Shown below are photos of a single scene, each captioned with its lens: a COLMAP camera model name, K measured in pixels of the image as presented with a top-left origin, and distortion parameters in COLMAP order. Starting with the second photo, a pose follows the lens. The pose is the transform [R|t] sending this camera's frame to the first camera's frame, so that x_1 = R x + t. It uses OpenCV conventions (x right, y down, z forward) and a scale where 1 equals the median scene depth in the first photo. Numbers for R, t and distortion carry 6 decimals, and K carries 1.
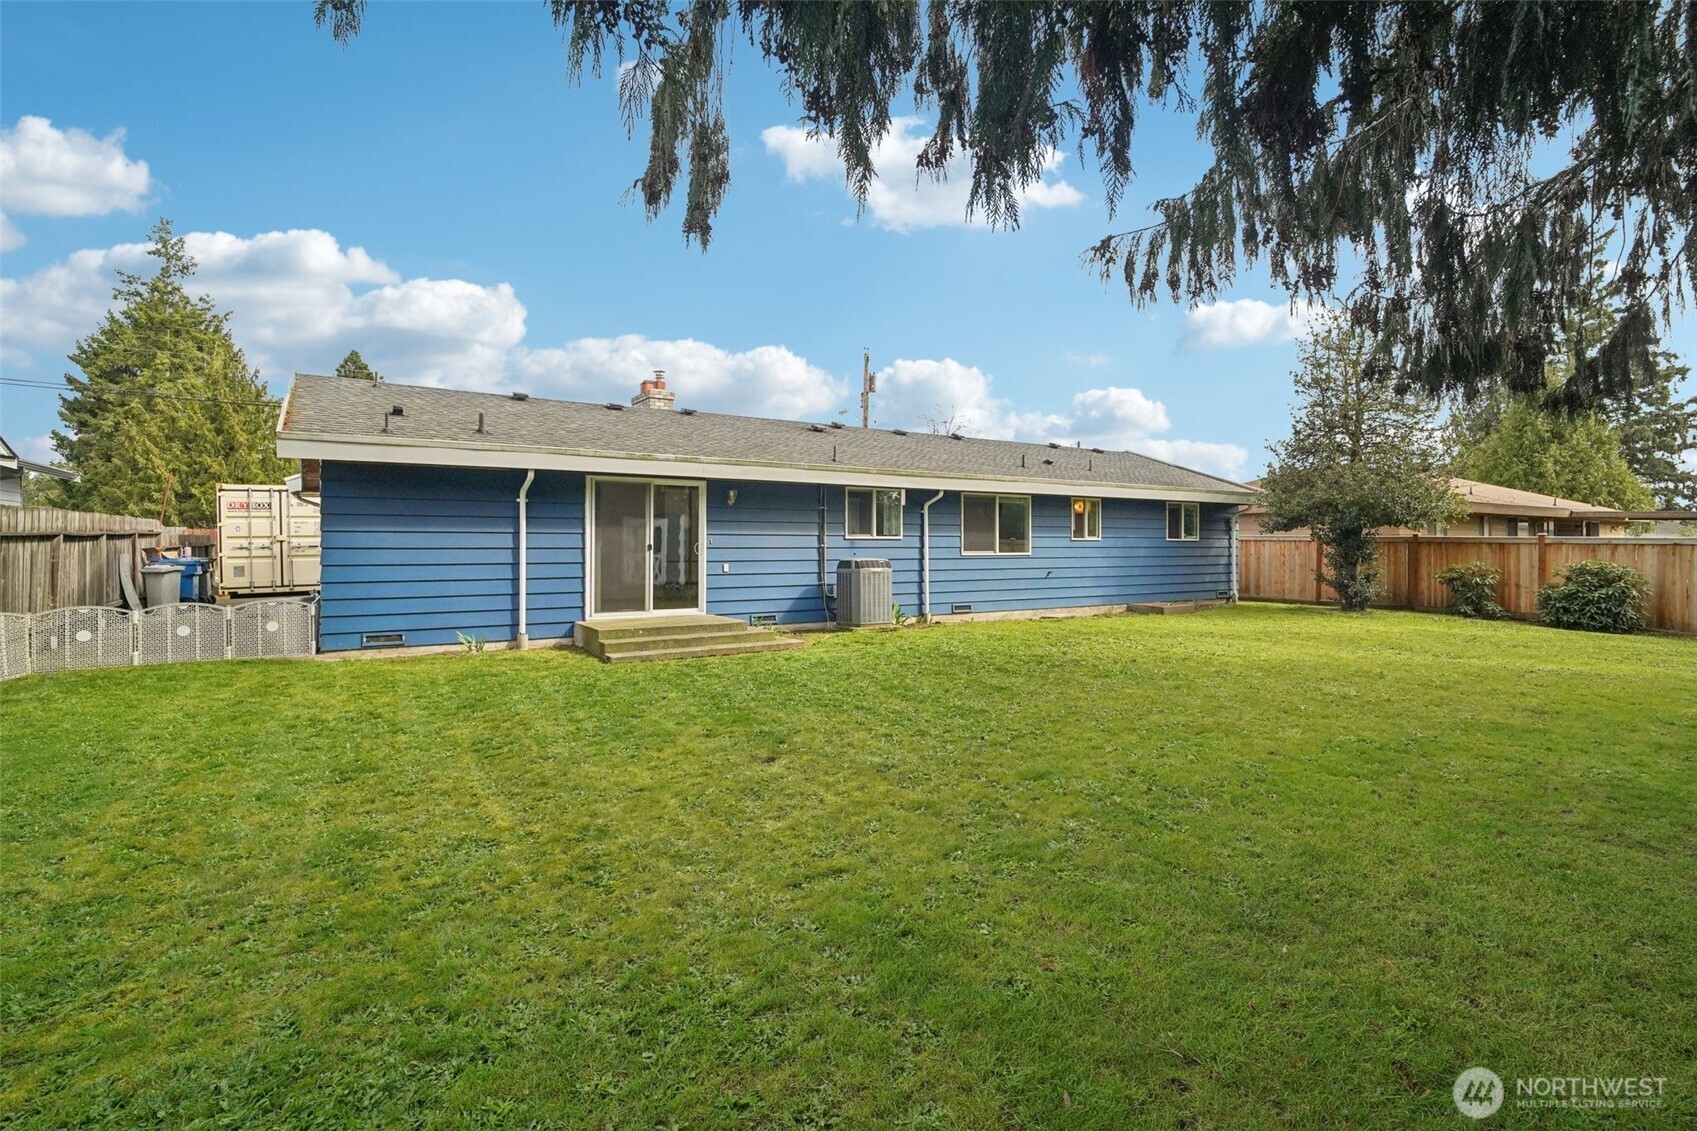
lens RADIAL K [[799.3, 0, 849.1], [0, 799.3, 543.0], [0, 0, 1]] dist [-0.000762, 0.001317]
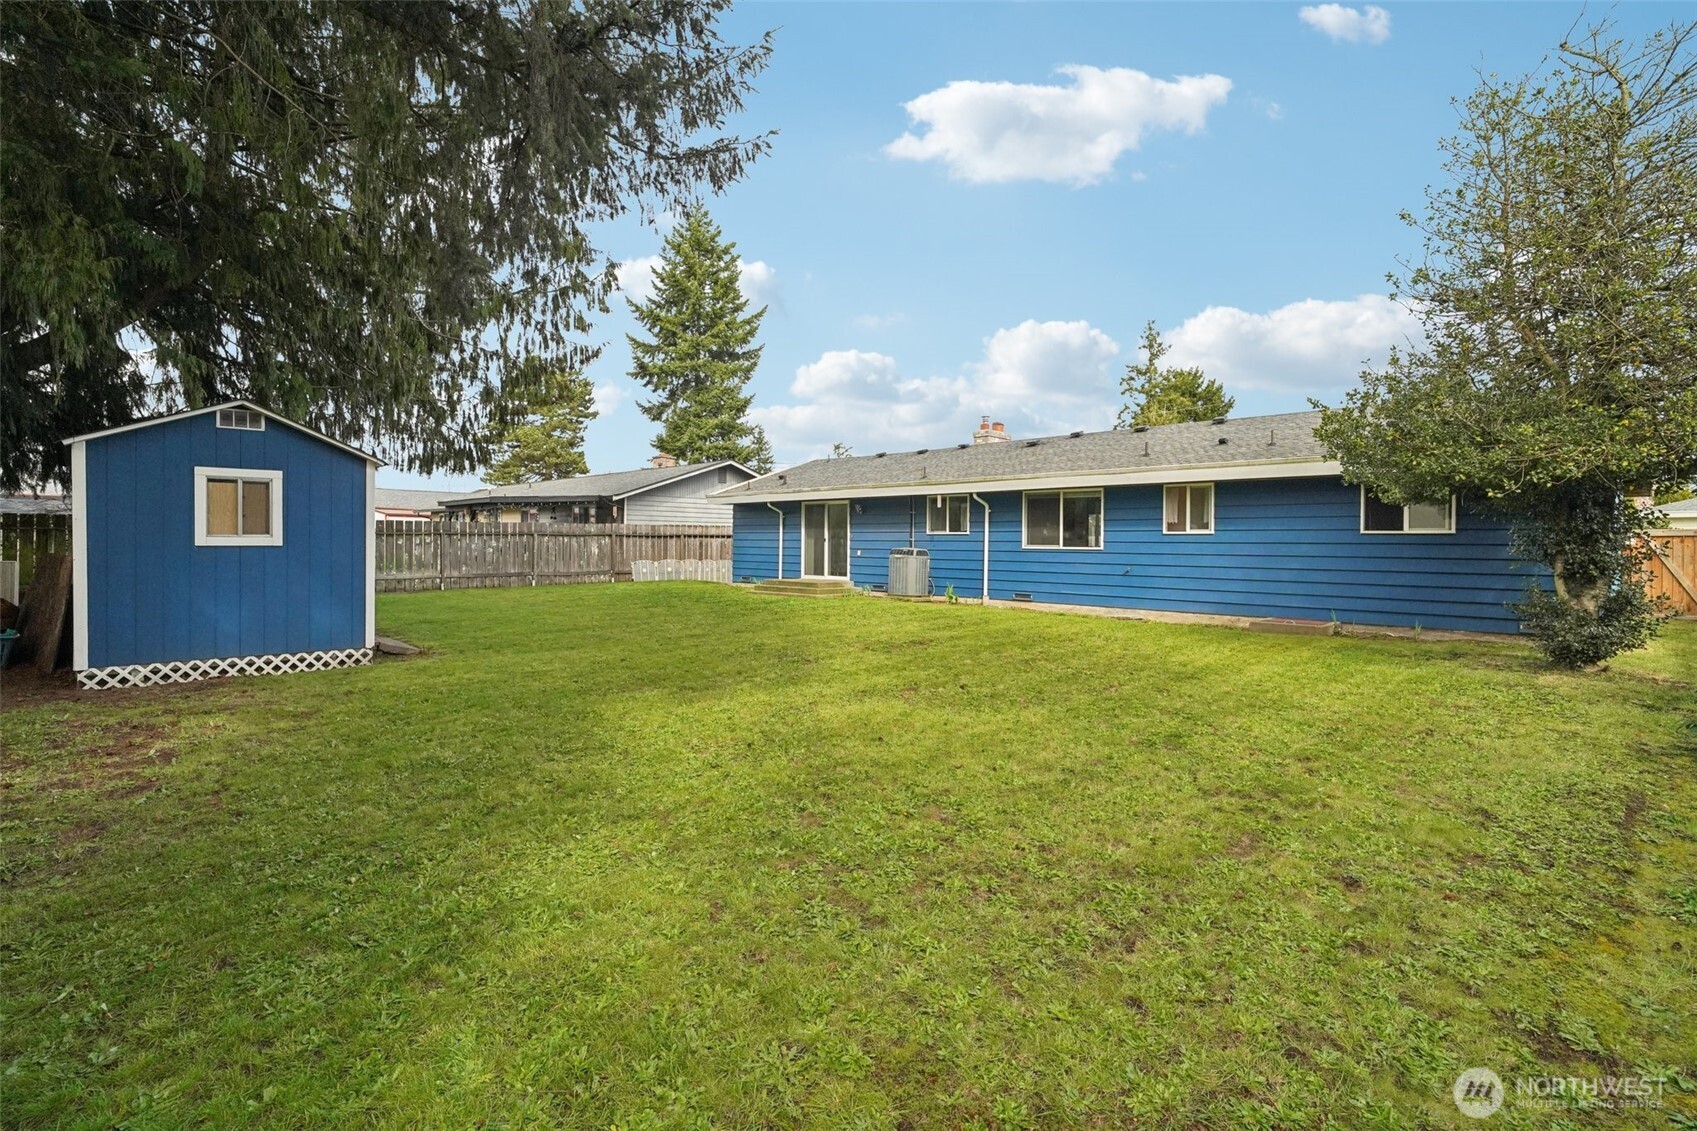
lens RADIAL K [[799.3, 0, 849.1], [0, 799.3, 543.0], [0, 0, 1]] dist [-0.000762, 0.001317]
pose [[0.219177, 0.004832, -0.975673, 1.147440], [-0.001888, 0.999988, 0.004528, 0.003205], [0.975683, 0.000850, 0.219184, 0.516605]]
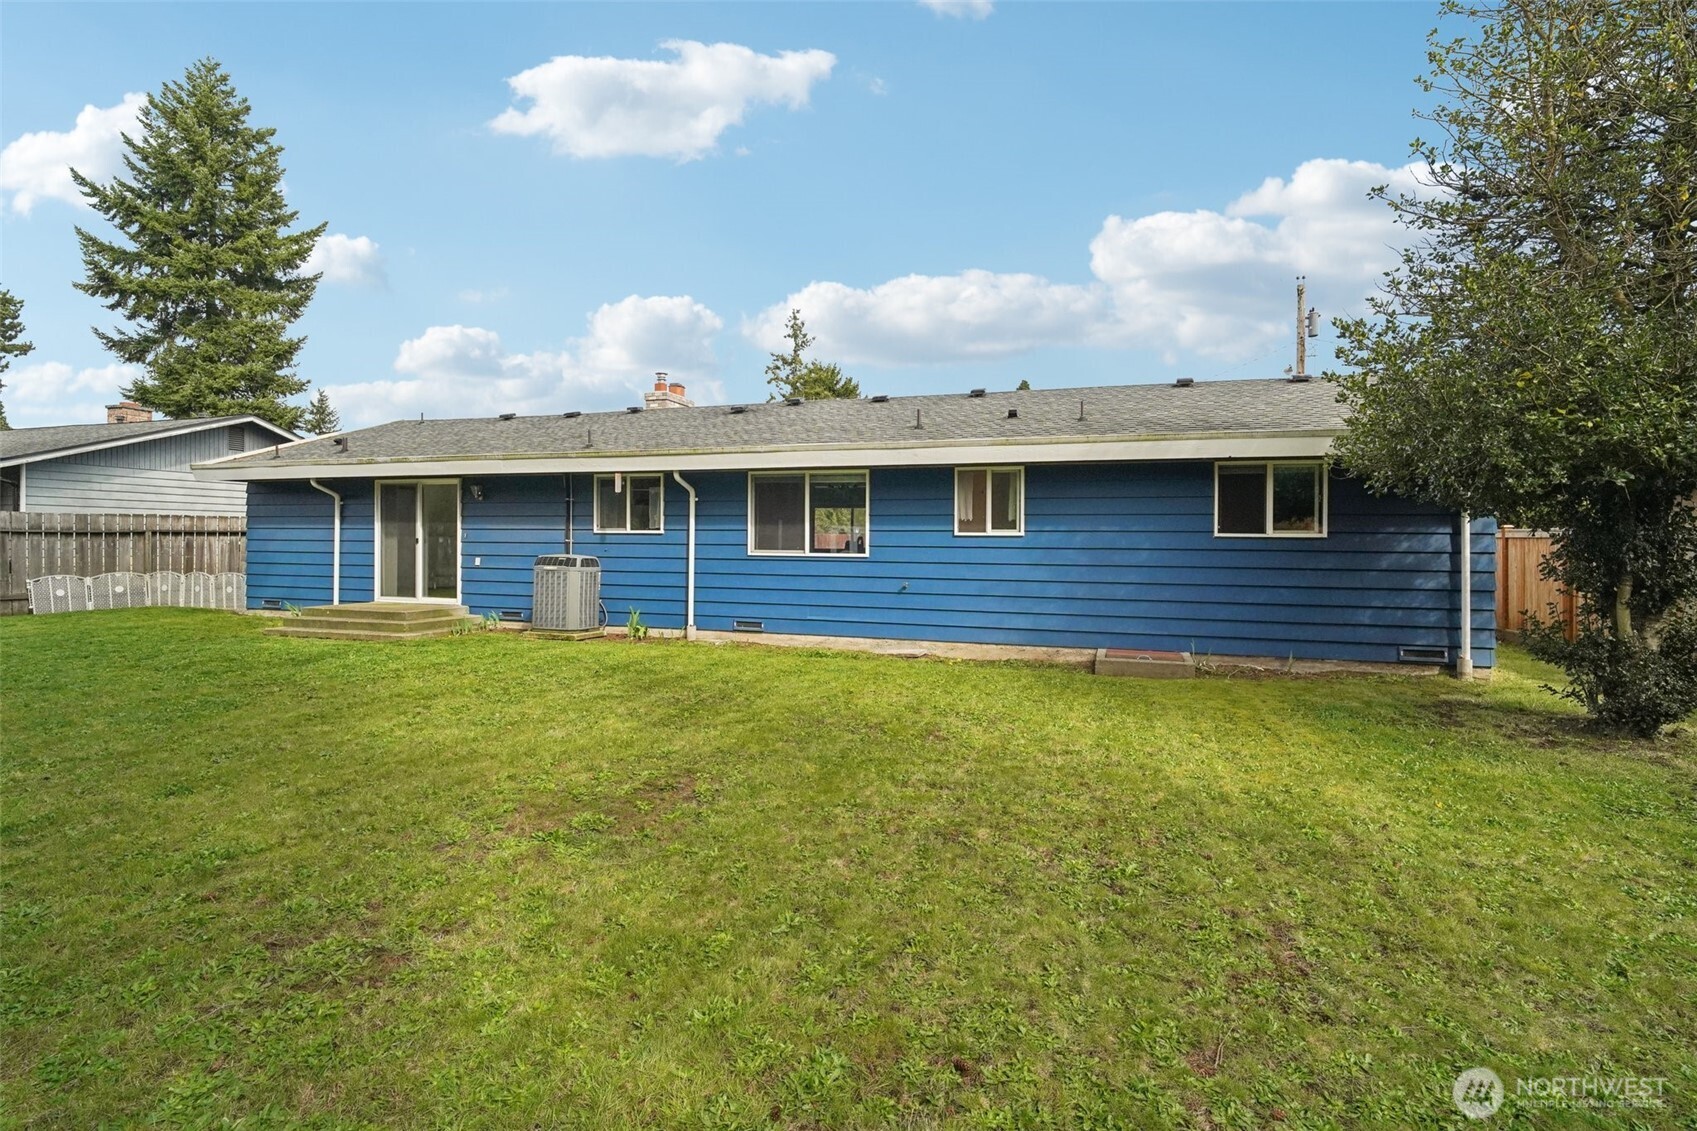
lens RADIAL K [[799.3, 0, 849.1], [0, 799.3, 543.0], [0, 0, 1]] dist [-0.000762, 0.001317]
pose [[0.635373, 0.010855, -0.772129, 0.772596], [-0.003196, 0.999930, 0.011428, -0.004796], [0.772199, -0.004794, 0.635363, 0.586152]]
